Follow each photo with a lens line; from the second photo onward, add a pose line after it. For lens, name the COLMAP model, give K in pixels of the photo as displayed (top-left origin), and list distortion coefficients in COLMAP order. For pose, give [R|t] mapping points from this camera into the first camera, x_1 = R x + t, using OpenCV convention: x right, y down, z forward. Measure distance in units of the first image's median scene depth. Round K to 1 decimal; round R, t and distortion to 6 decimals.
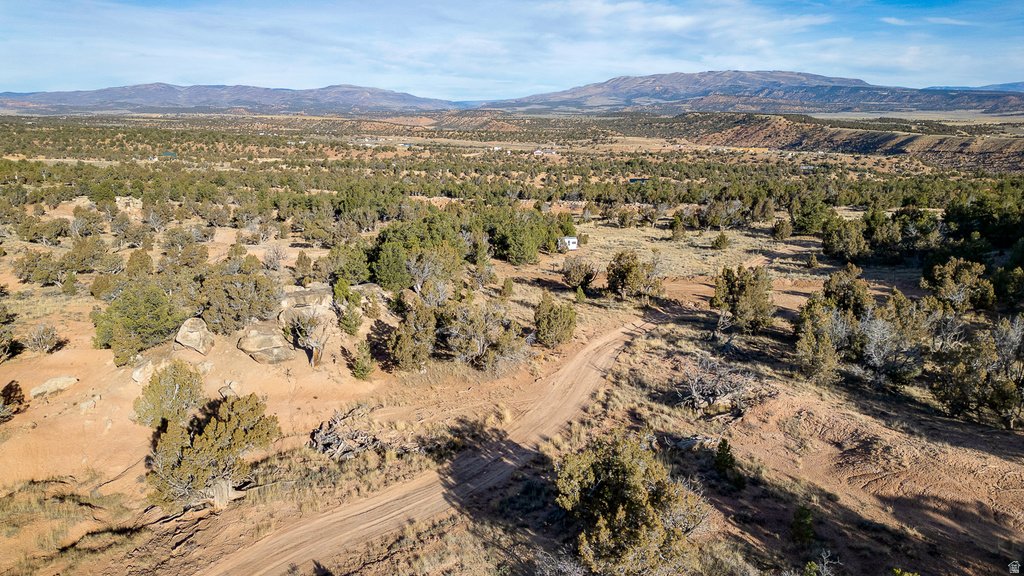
lens RADIAL K [[709.4, 0, 513.0], [0, 709.4, 288.8], [0, 0, 1]] dist [0.072844, -0.065206]
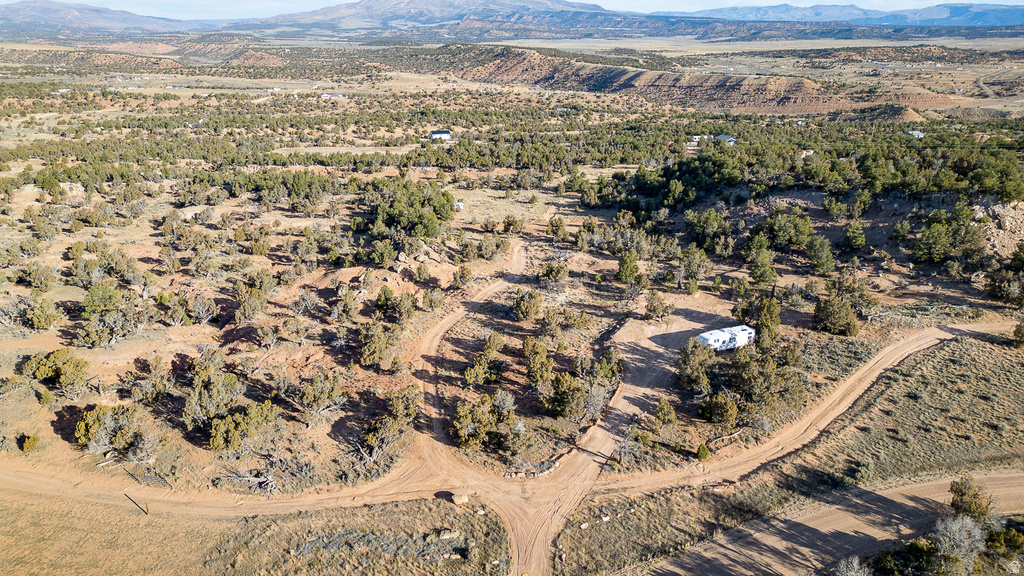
lens RADIAL K [[709.4, 0, 513.0], [0, 709.4, 288.7], [0, 0, 1]] dist [0.072844, -0.065206]
pose [[0.947919, -0.109621, 0.299052, -0.036232], [0.079331, 0.990576, 0.111648, -0.004344], [-0.308473, -0.082110, 0.947683, -0.083165]]
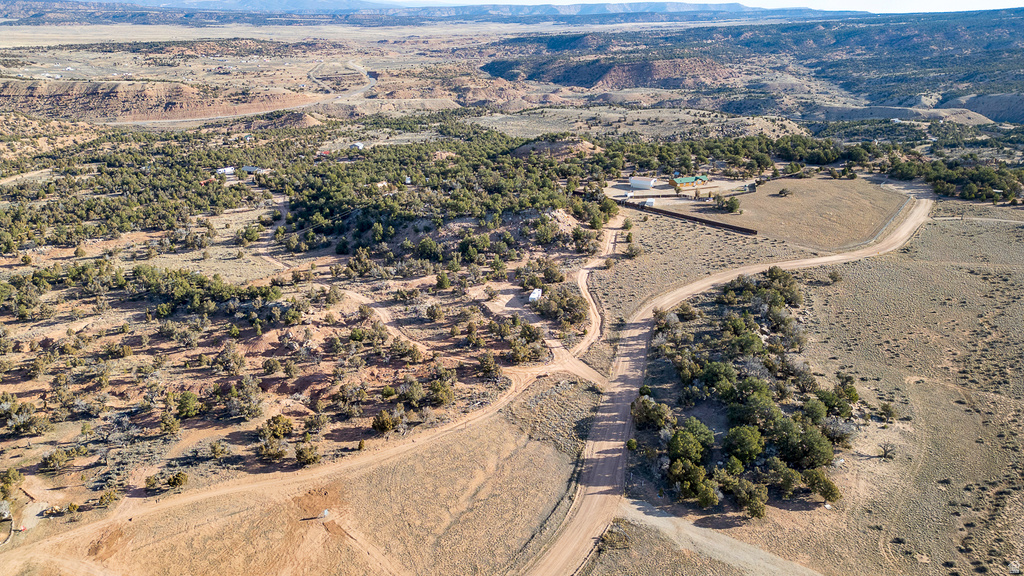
lens RADIAL K [[709.4, 0, 513.6], [0, 709.4, 293.2], [0, 0, 1]] dist [0.072844, -0.065206]
pose [[0.360186, -0.335059, 0.870633, -0.154927], [0.214375, 0.938026, 0.272306, -0.040747], [-0.907915, 0.088562, 0.409692, -0.085106]]
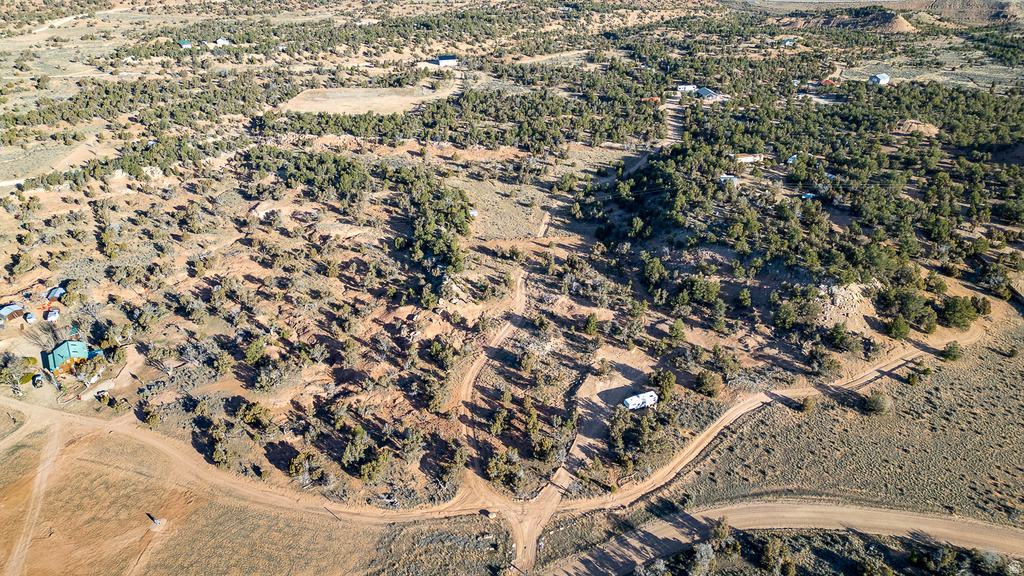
lens RADIAL K [[709.4, 0, 512.5], [0, 709.4, 286.6], [0, 0, 1]] dist [0.072844, -0.065206]
pose [[0.948600, -0.166309, 0.269258, -0.047539], [0.078899, 0.948206, 0.307702, -0.054670], [-0.306486, -0.270642, 0.912589, -0.128538]]
